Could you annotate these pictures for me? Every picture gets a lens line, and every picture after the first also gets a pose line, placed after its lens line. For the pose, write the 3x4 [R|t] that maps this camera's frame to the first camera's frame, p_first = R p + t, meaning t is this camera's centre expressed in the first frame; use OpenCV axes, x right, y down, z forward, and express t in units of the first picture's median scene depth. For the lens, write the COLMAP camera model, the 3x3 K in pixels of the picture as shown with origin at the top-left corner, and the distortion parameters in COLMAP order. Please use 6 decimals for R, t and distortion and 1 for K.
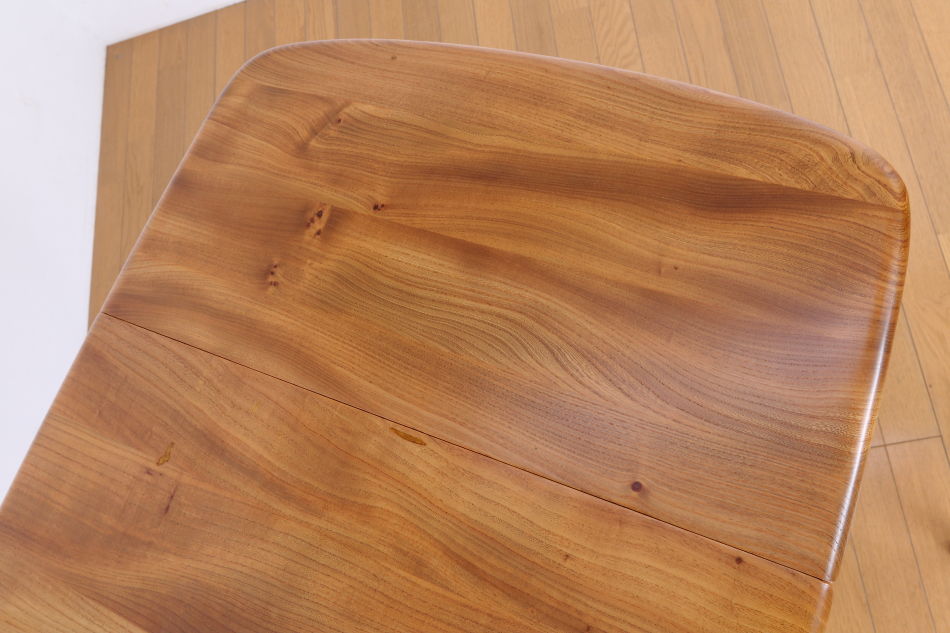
lens RADIAL K [[889.3, 0, 476.0], [0, 889.3, 319.2], [0, 0, 1]] dist [-0.038099, 0.000000]
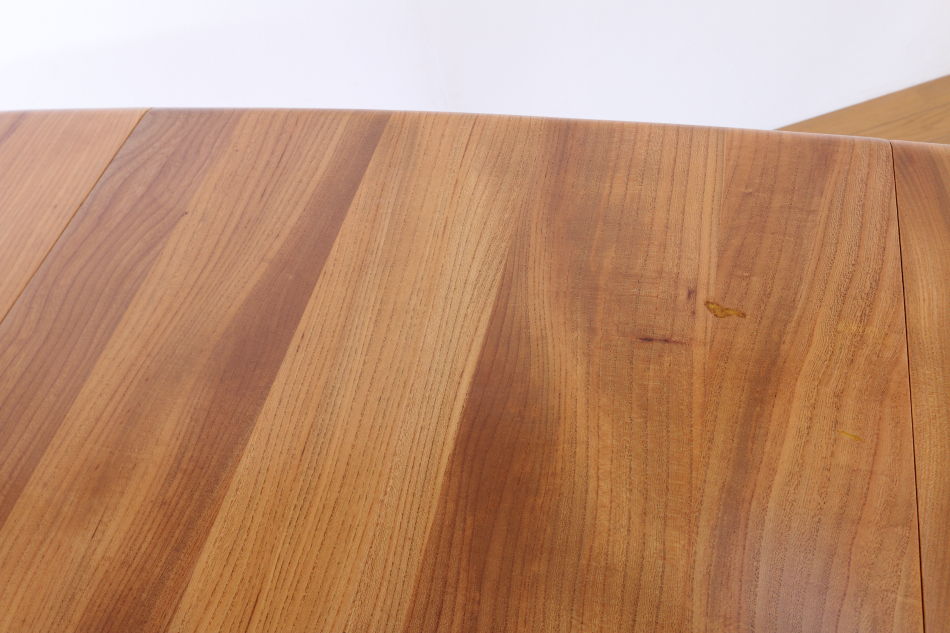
lens RADIAL K [[679.9, 0, 481.9], [0, 679.9, 320.3], [0, 0, 1]] dist [-0.078188, 0.045260]
pose [[0.194611, 0.949540, -0.245968, -0.283681], [-0.875771, 0.281141, 0.392410, 0.129643], [0.441761, 0.139044, 0.886292, 0.529085]]
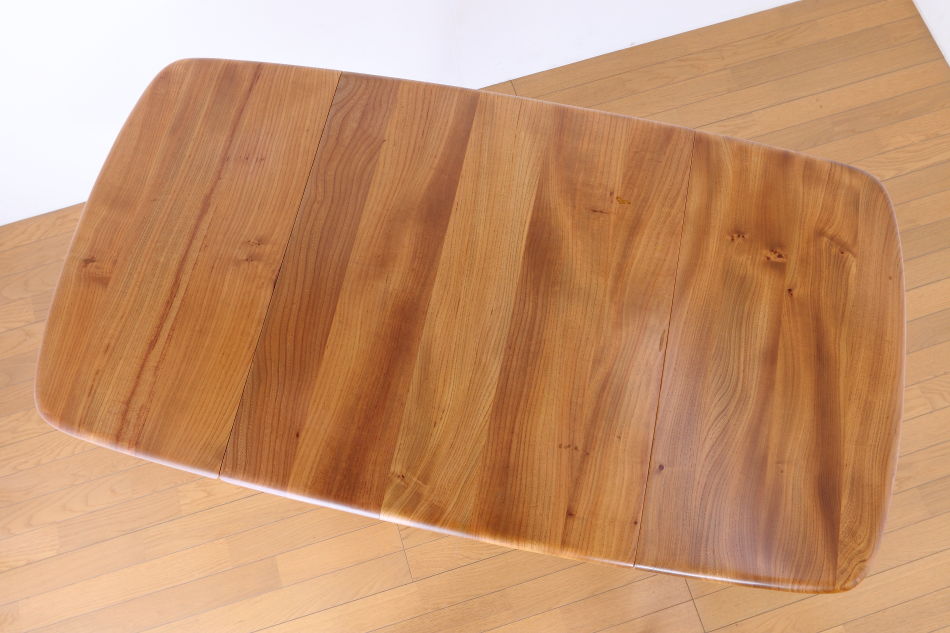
lens RADIAL K [[769.2, 0, 480.2], [0, 769.2, 317.4], [0, 0, 1]] dist [-0.080757, 0.075869]
pose [[0.191227, 0.981264, 0.023503, -0.235956], [-0.934194, 0.174603, 0.311120, -0.018105], [0.301187, -0.081451, 0.950080, -0.629990]]
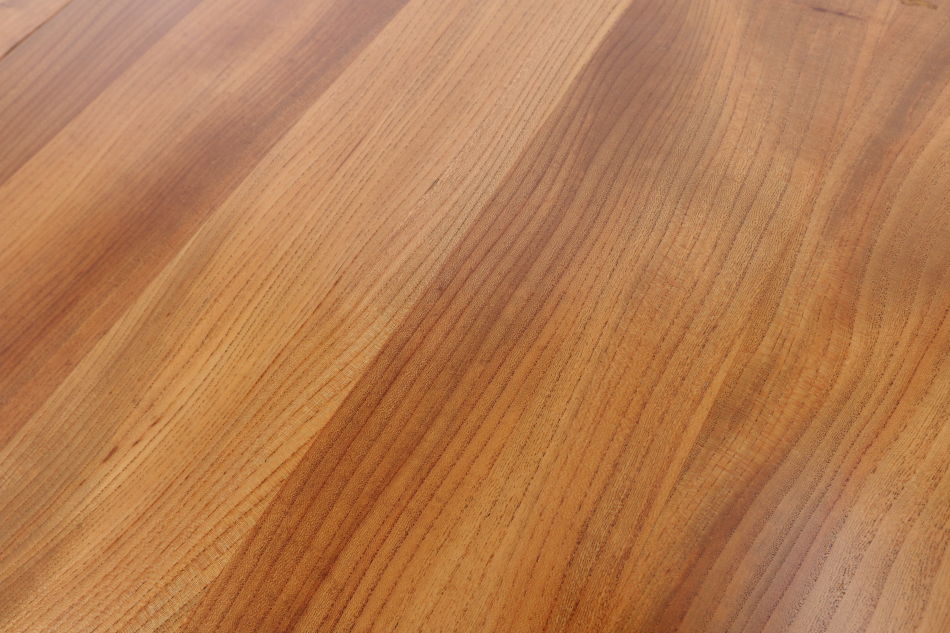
lens RADIAL K [[679.9, 0, 479.4], [0, 679.9, 315.3], [0, 0, 1]] dist [-0.078188, 0.045260]
pose [[-0.099853, 0.979911, -0.172637, -0.037129], [-0.857680, 0.003187, 0.514173, 0.197324], [0.504394, 0.199409, 0.840132, 0.574448]]
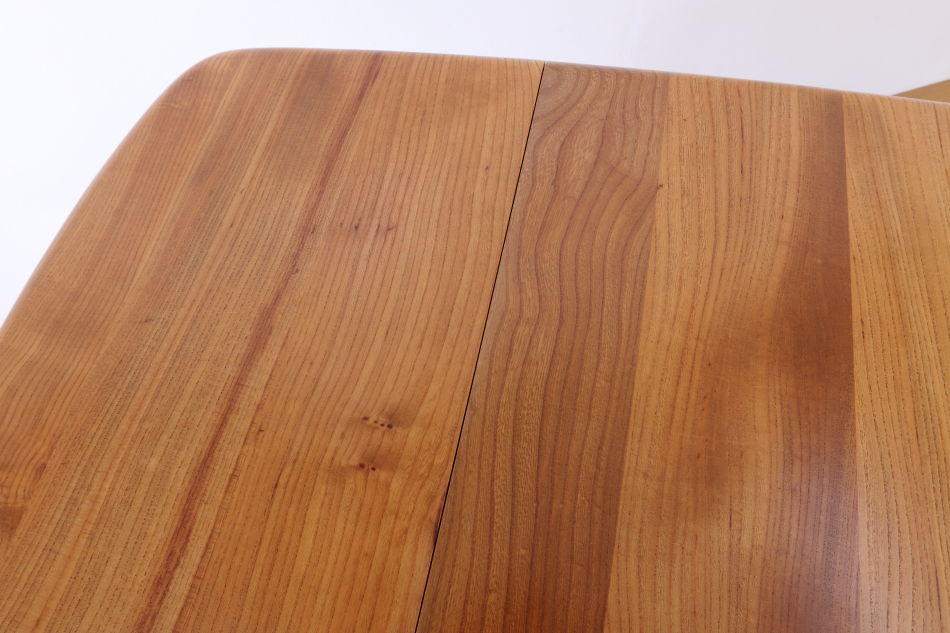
lens RADIAL K [[679.9, 0, 478.7], [0, 679.9, 319.4], [0, 0, 1]] dist [-0.078188, 0.045260]
pose [[0.201617, 0.970506, -0.132170, -0.446223], [-0.922150, 0.233565, 0.308360, 0.658087], [0.330135, 0.059710, 0.942043, 0.295251]]
